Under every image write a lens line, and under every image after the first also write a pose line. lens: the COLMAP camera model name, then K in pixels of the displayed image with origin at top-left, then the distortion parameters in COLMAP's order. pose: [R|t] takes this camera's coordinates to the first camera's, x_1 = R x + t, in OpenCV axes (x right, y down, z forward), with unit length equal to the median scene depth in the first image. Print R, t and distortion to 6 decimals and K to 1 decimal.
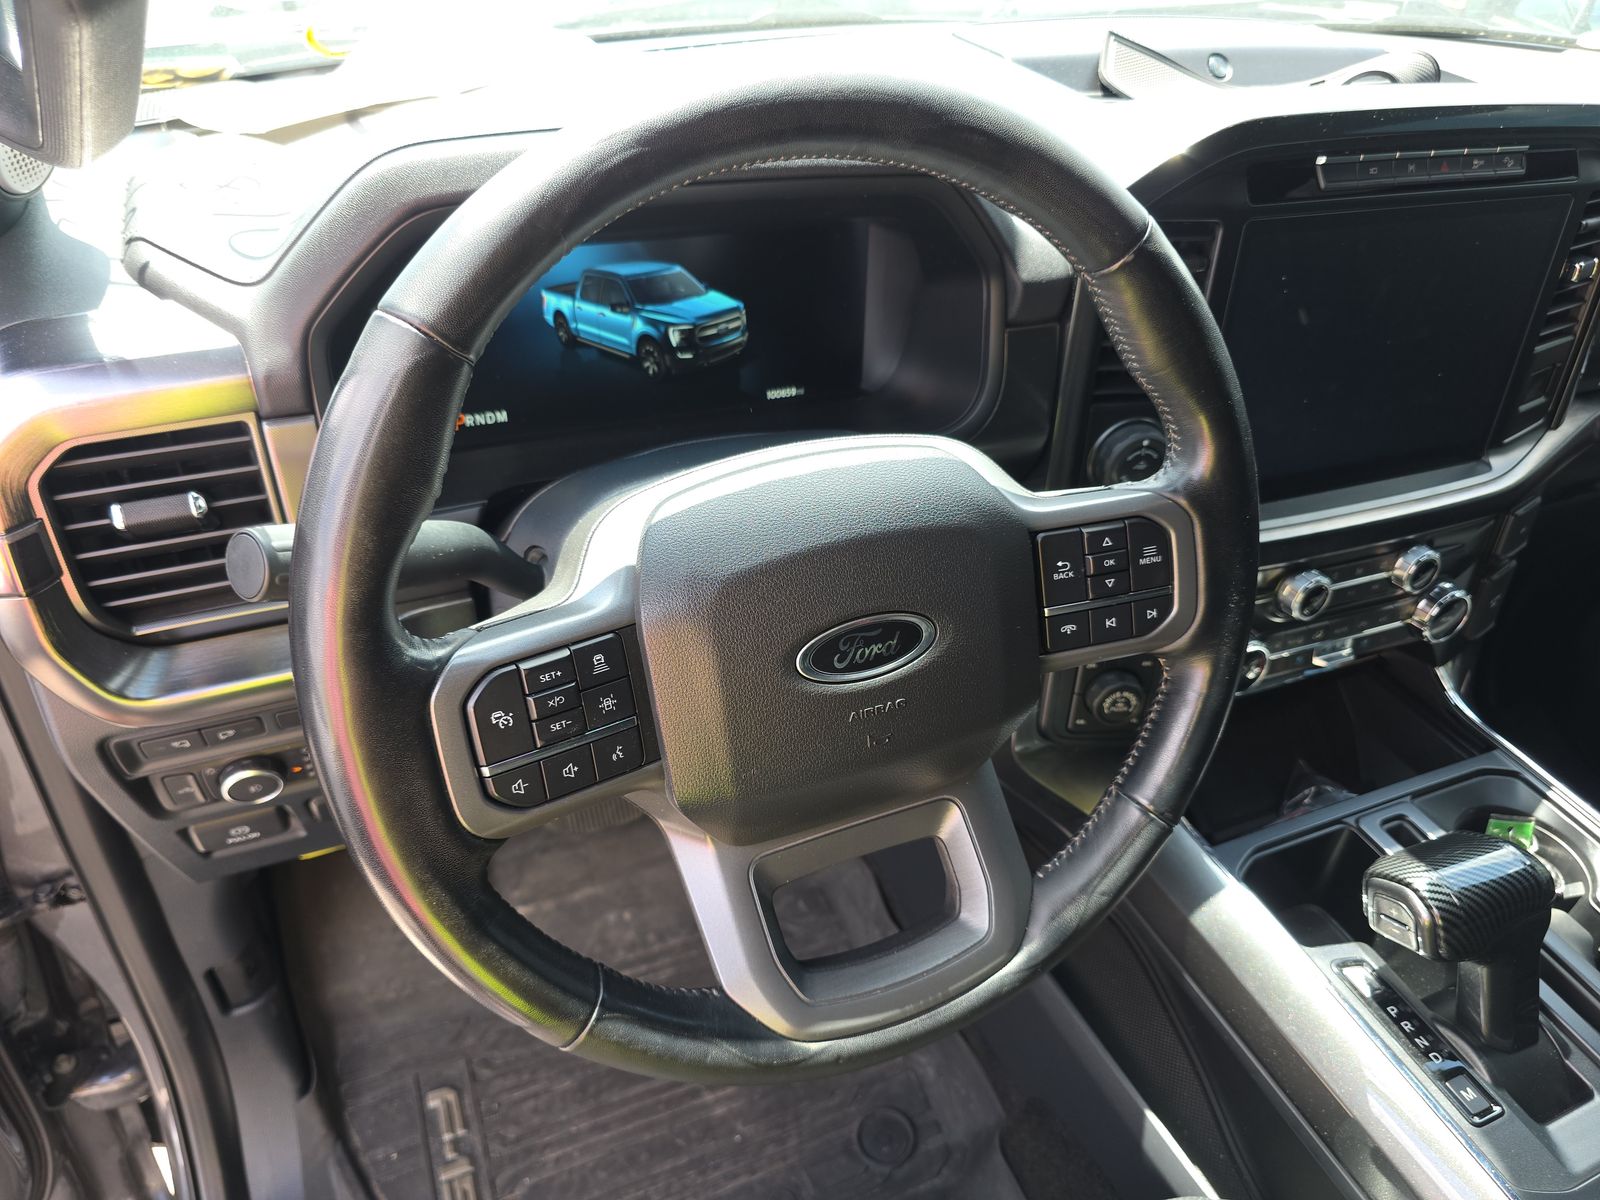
lens RADIAL K [[1180.5, 0, 800.0], [0, 1180.5, 600.0], [0, 0, 1]] dist [0.004541, -0.042393]
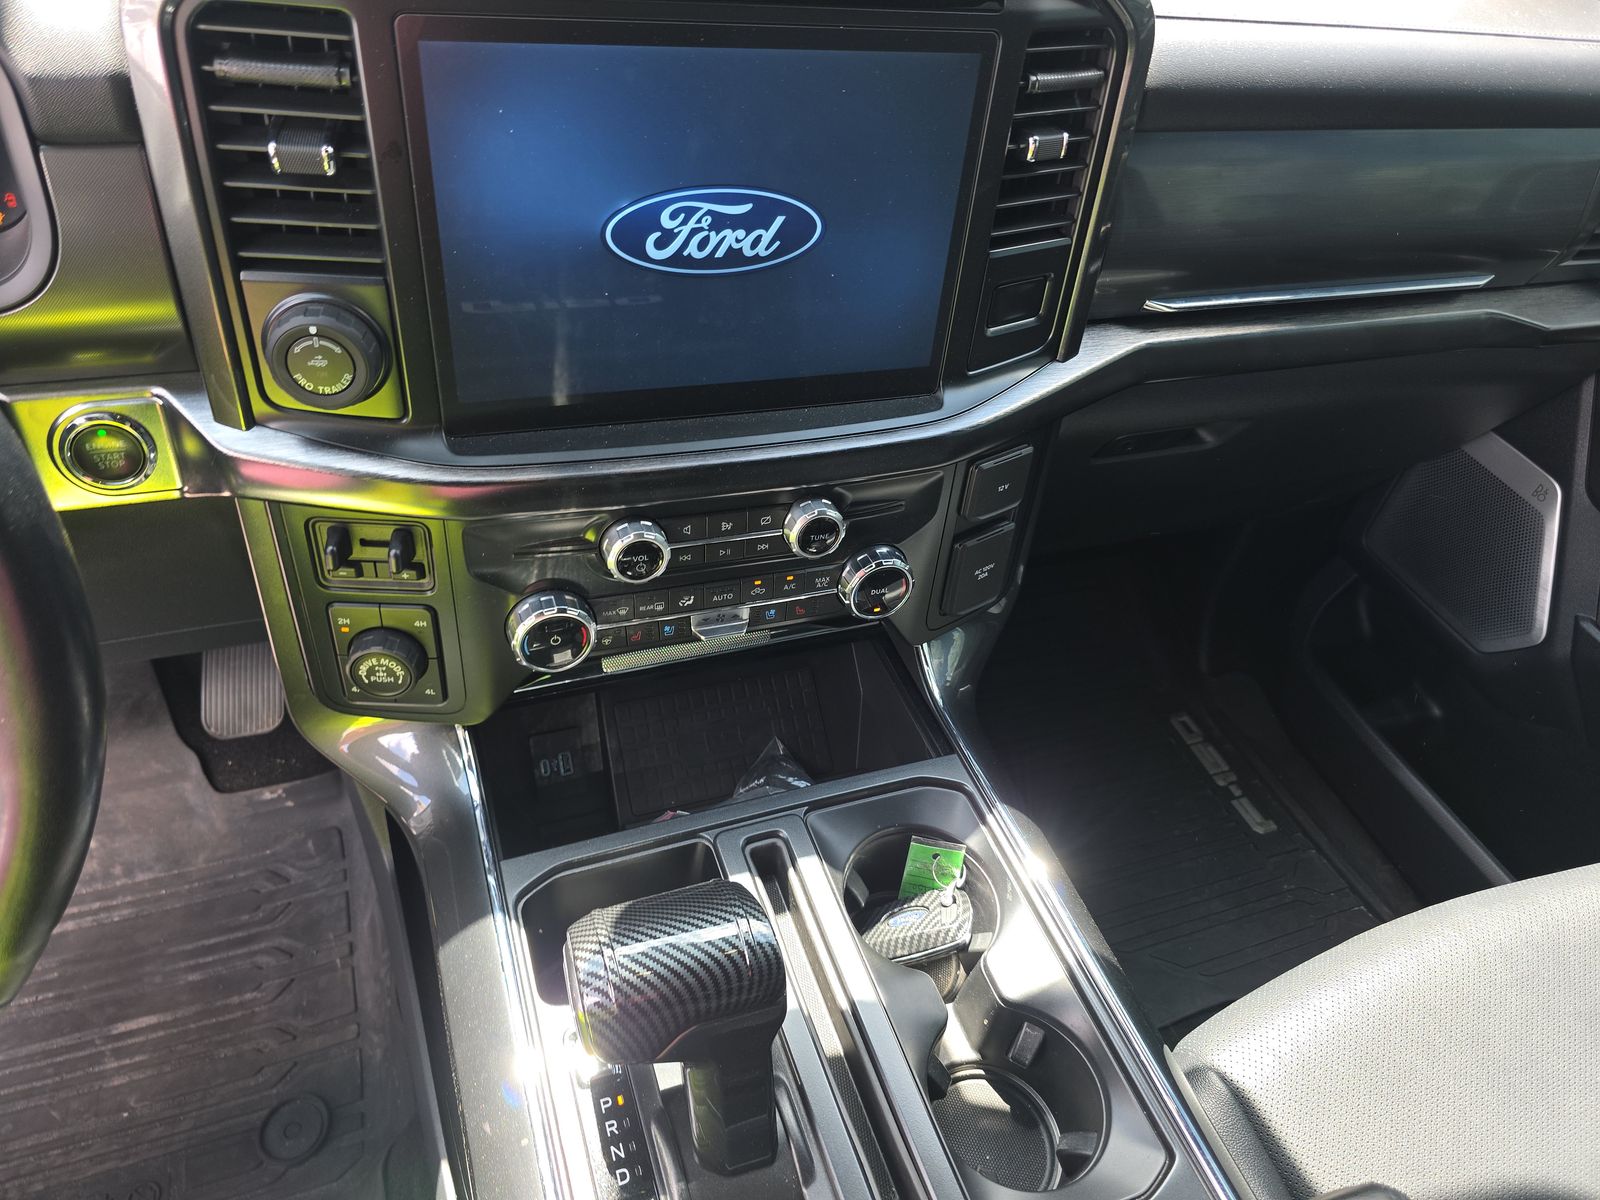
lens RADIAL K [[1180.5, 0, 800.0], [0, 1180.5, 600.0], [0, 0, 1]] dist [0.004541, -0.042393]
pose [[0.996074, 0.078894, 0.040147, 0.470626], [-0.082449, 0.991926, 0.096355, -0.052000], [-0.032221, -0.099286, 0.994537, 0.211983]]
